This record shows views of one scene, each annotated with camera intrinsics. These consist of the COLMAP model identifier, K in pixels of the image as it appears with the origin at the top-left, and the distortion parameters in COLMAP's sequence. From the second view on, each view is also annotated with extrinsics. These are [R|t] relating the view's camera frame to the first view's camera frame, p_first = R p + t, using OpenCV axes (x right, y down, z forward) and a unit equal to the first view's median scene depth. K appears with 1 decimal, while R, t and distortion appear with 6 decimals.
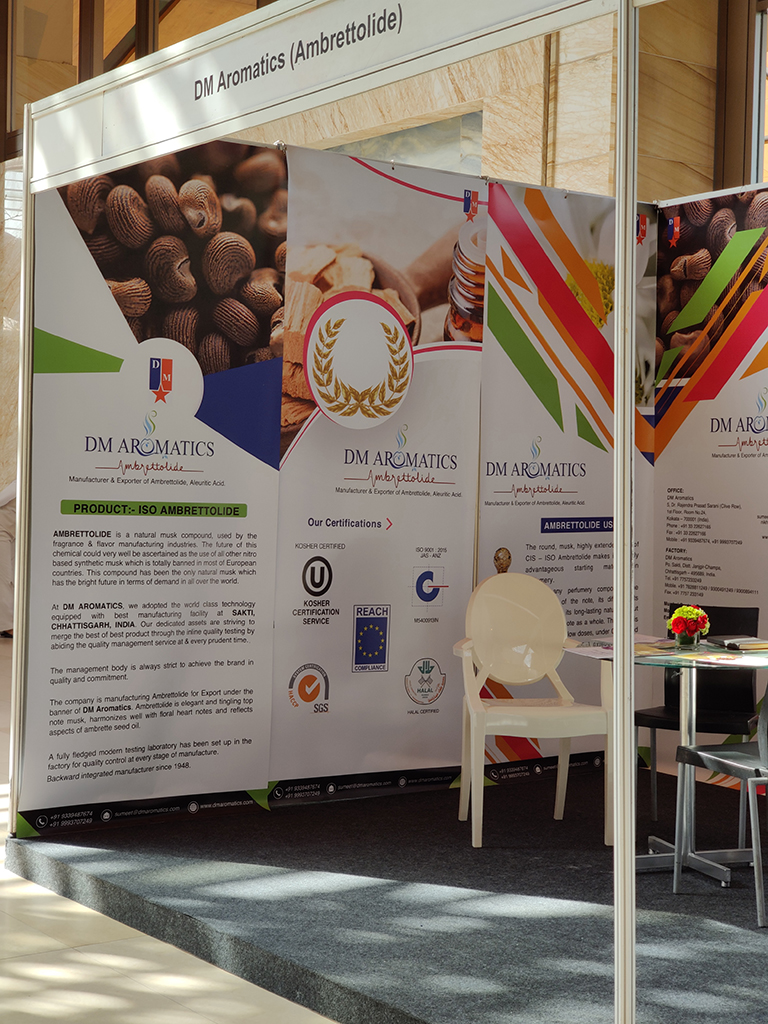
lens RADIAL K [[1732.5, 0, 384.0], [0, 1732.5, 512.0], [0, 0, 1]] dist [-0.145046, 2.999155]
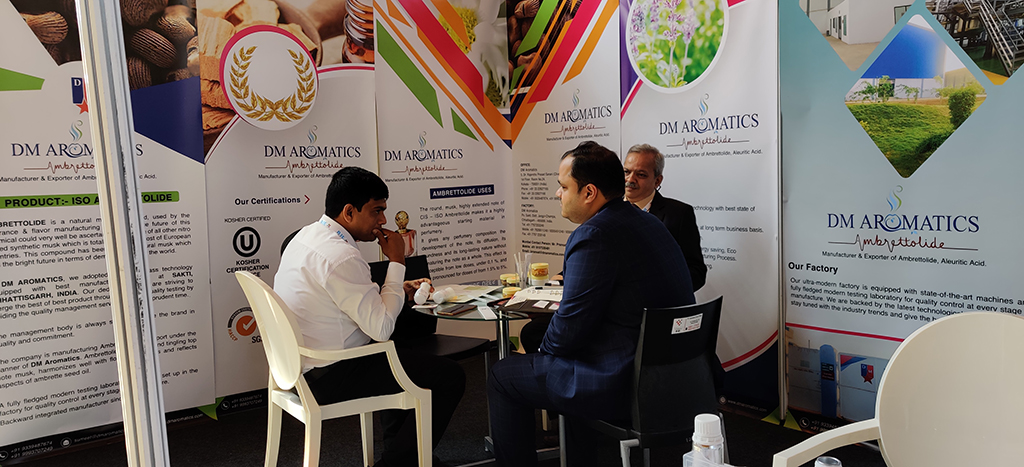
lens RADIAL K [[748.6, 0, 529.5], [0, 748.6, 235.4], [0, 0, 1]] dist [0.036373, -0.053010]
pose [[0.995842, -0.055561, 0.072190, 0.136462], [0.049915, 0.995720, 0.077784, -0.002292], [-0.076203, -0.073858, 0.994353, 0.404491]]
